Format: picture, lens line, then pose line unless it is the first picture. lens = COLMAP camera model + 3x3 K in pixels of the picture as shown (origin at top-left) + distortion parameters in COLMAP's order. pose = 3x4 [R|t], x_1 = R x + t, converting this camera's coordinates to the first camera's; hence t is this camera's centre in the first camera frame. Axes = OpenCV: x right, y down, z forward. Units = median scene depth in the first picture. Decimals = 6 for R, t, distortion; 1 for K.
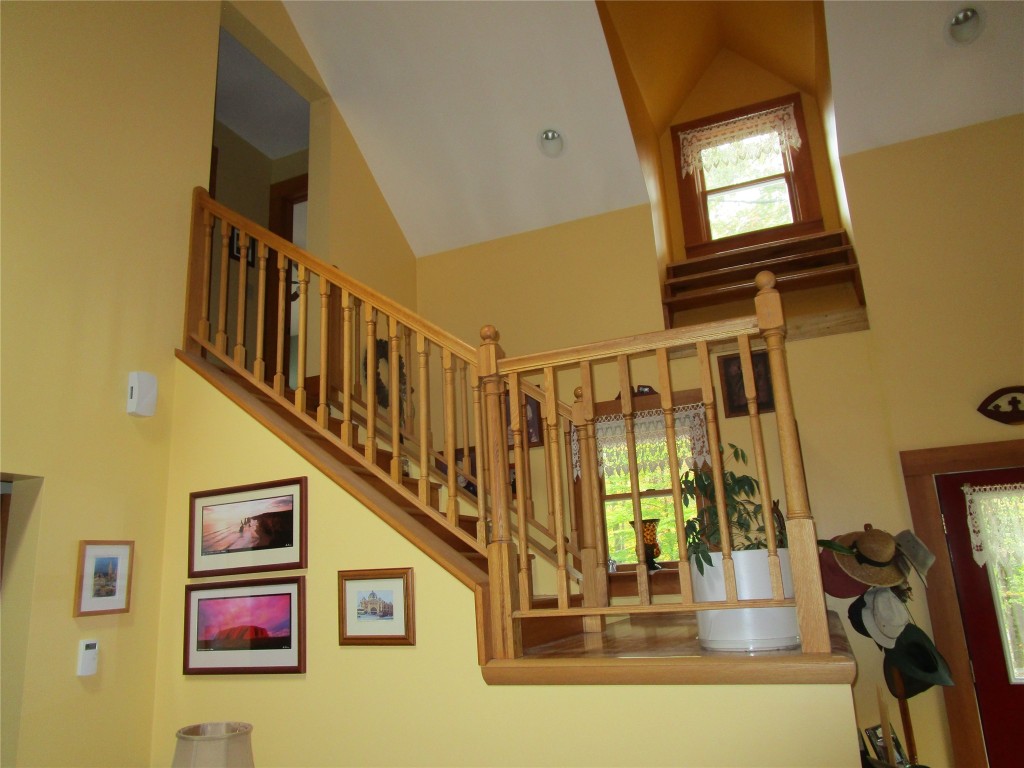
lens RADIAL K [[735.7, 0, 512.0], [0, 735.7, 393.3], [0, 0, 1]] dist [-0.030807, 0.013618]
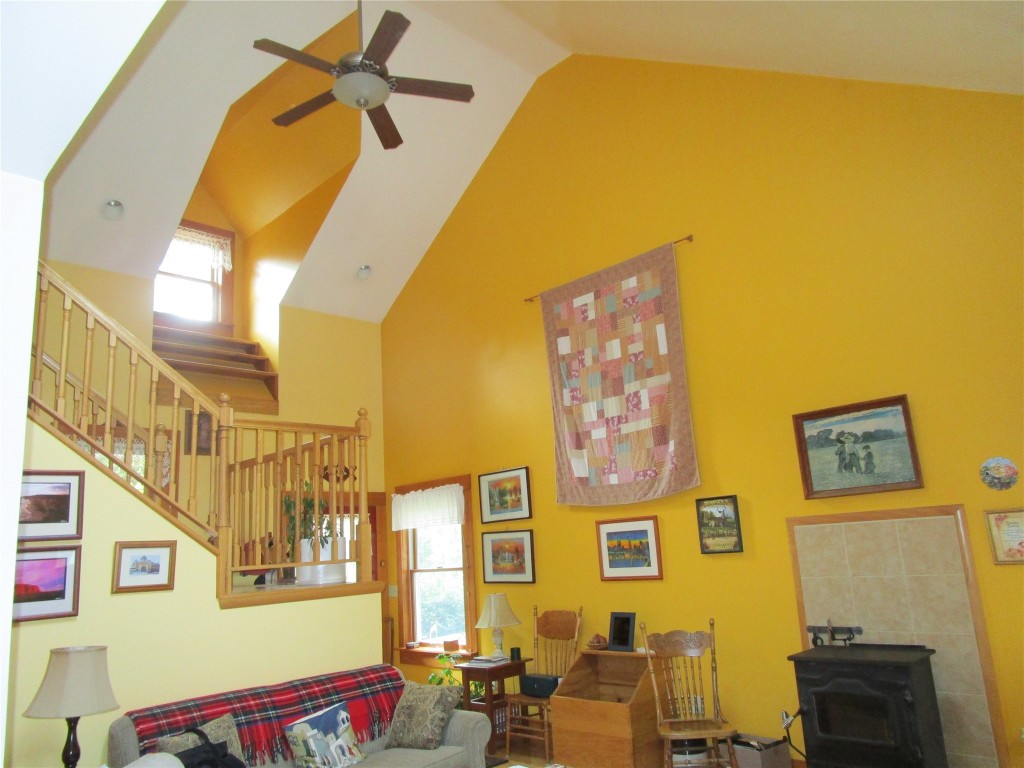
lens RADIAL K [[735.7, 0, 510.7], [0, 735.7, 375.4], [0, 0, 1]] dist [-0.030807, 0.013618]
pose [[0.372703, 0.240841, 0.896152, -1.292384], [-0.188728, 0.965221, -0.180913, 0.042349], [-0.908556, -0.101702, 0.405194, -0.234665]]
